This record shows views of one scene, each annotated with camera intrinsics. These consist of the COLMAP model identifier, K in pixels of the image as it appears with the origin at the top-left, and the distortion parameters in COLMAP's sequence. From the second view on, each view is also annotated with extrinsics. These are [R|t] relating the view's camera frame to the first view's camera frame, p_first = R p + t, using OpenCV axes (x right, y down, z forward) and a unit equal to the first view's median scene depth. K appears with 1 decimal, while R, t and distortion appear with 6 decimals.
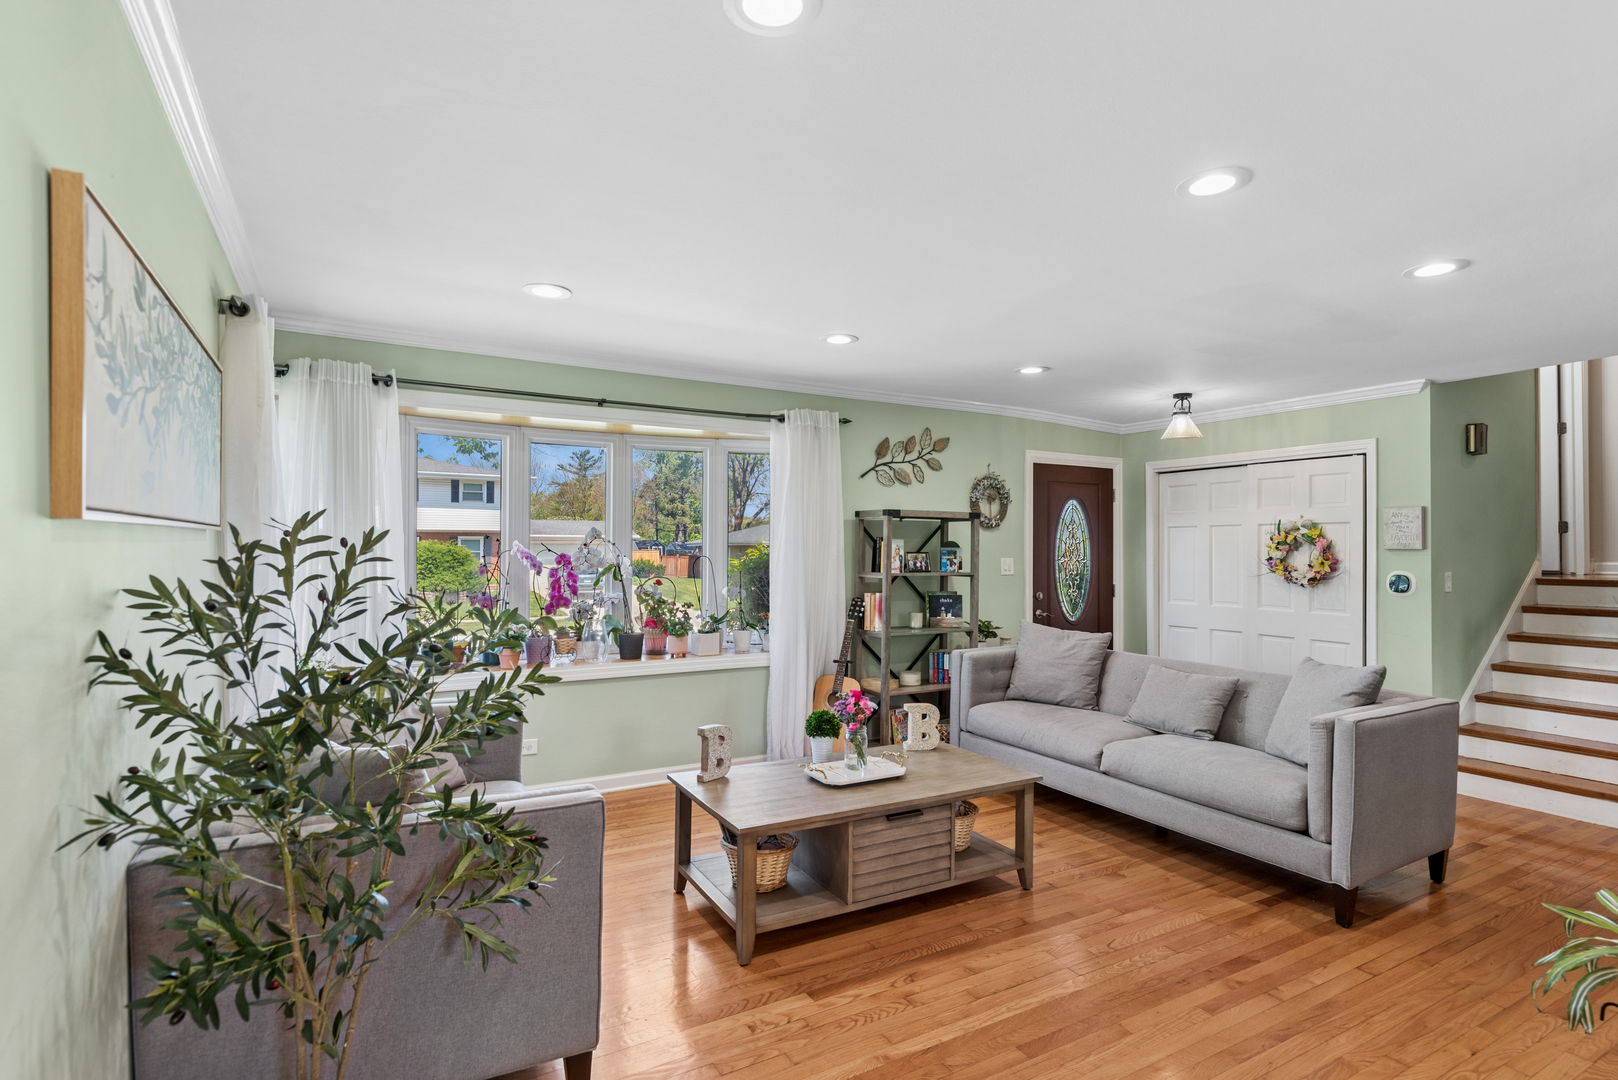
lens RADIAL K [[807.9, 0, 806.3], [0, 807.9, 544.7], [0, 0, 1]] dist [-0.012247, 0.001434]
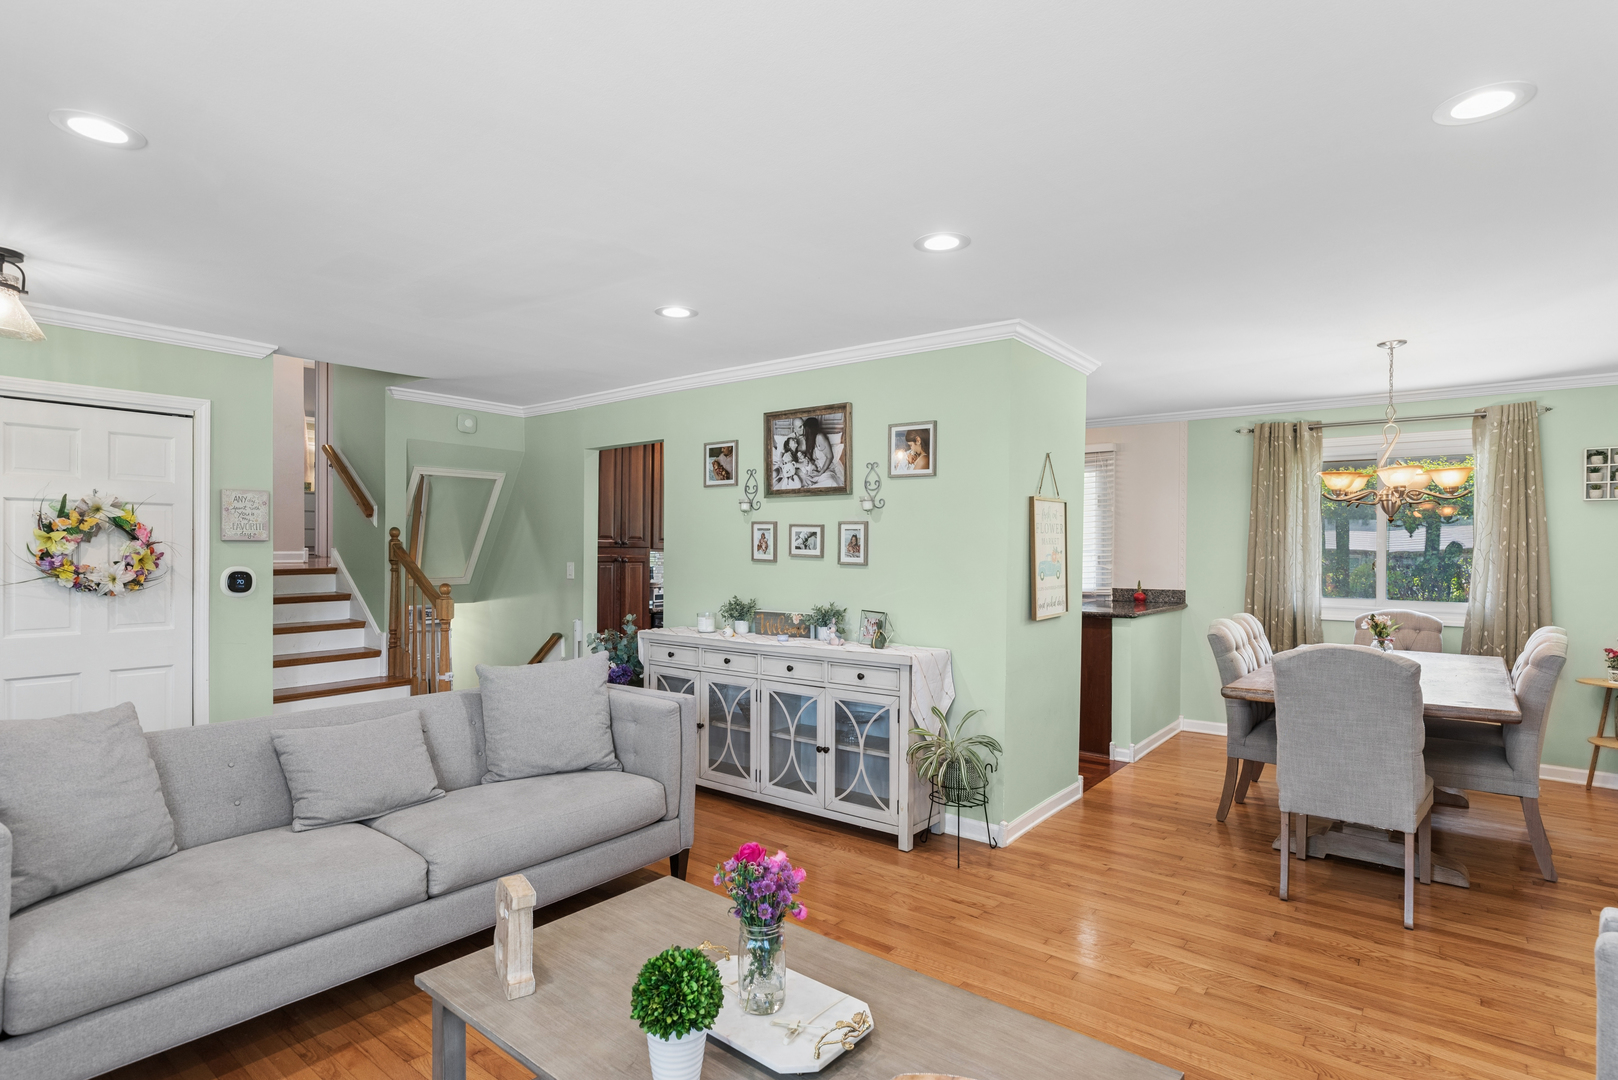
lens RADIAL K [[807.9, 0, 805.3], [0, 807.9, 548.5], [0, 0, 1]] dist [-0.012247, 0.001434]
pose [[-0.370027, -0.009342, 0.928974, -0.233360], [-0.010713, 0.999926, 0.005788, 0.002578], [-0.928959, -0.007810, -0.370100, 0.707712]]
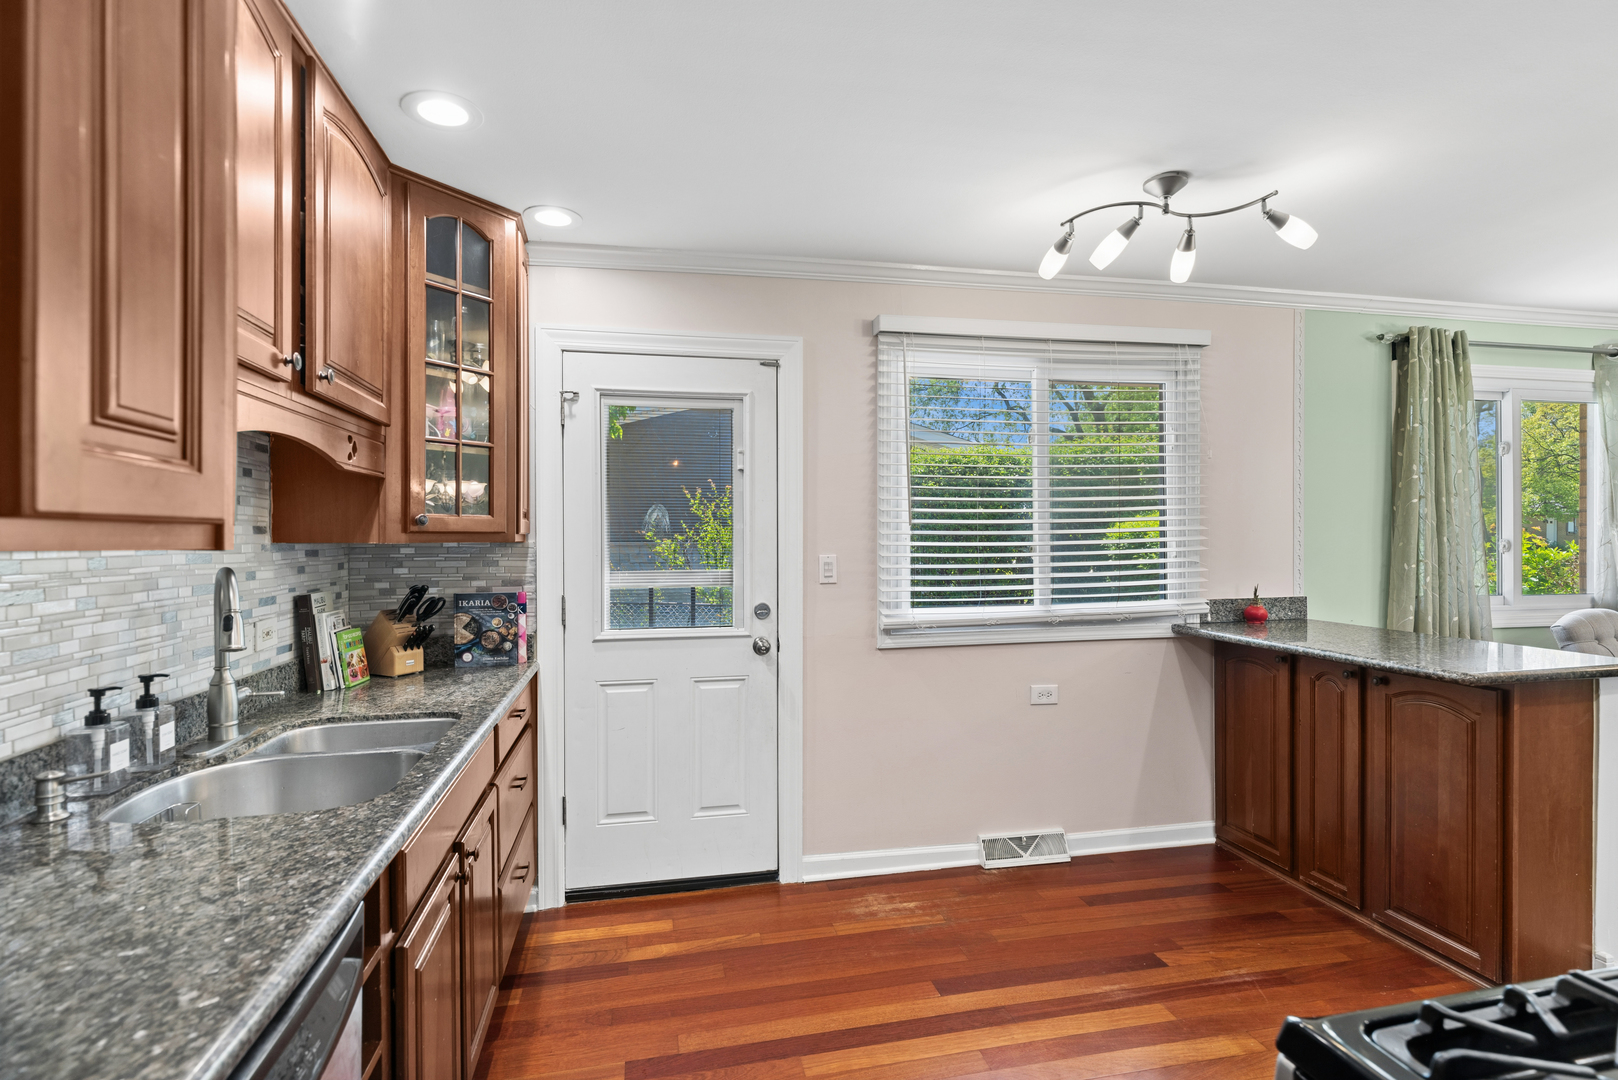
lens RADIAL K [[807.9, 0, 807.1], [0, 807.9, 532.3], [0, 0, 1]] dist [-0.012247, 0.001434]
pose [[-0.951795, 0.000231, 0.306734, 0.544912], [0.000383, 1.000000, 0.000437, 0.007052], [-0.306734, 0.000533, -0.951795, 0.592673]]
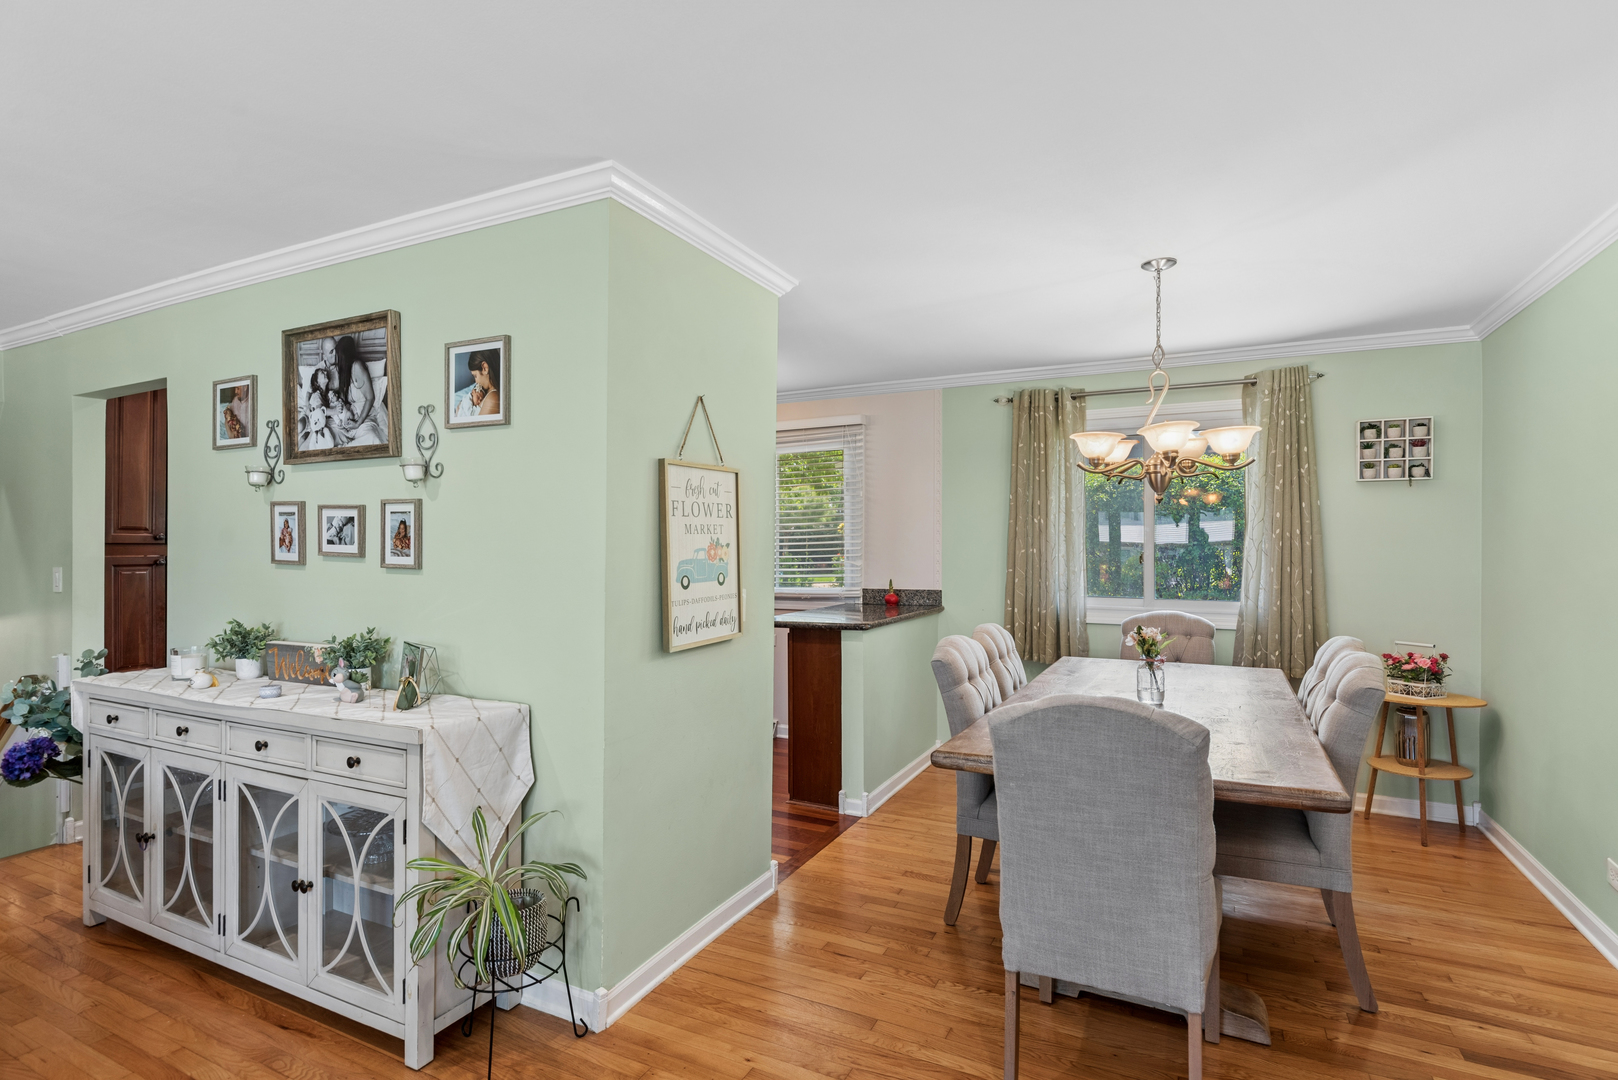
lens RADIAL K [[807.9, 0, 801.9], [0, 807.9, 539.4], [0, 0, 1]] dist [-0.012247, 0.001434]
pose [[-0.559922, -0.000997, 0.828544, -0.117007], [-0.004318, 0.999989, -0.001714, 0.003991], [-0.828534, -0.004537, -0.559921, 0.525514]]
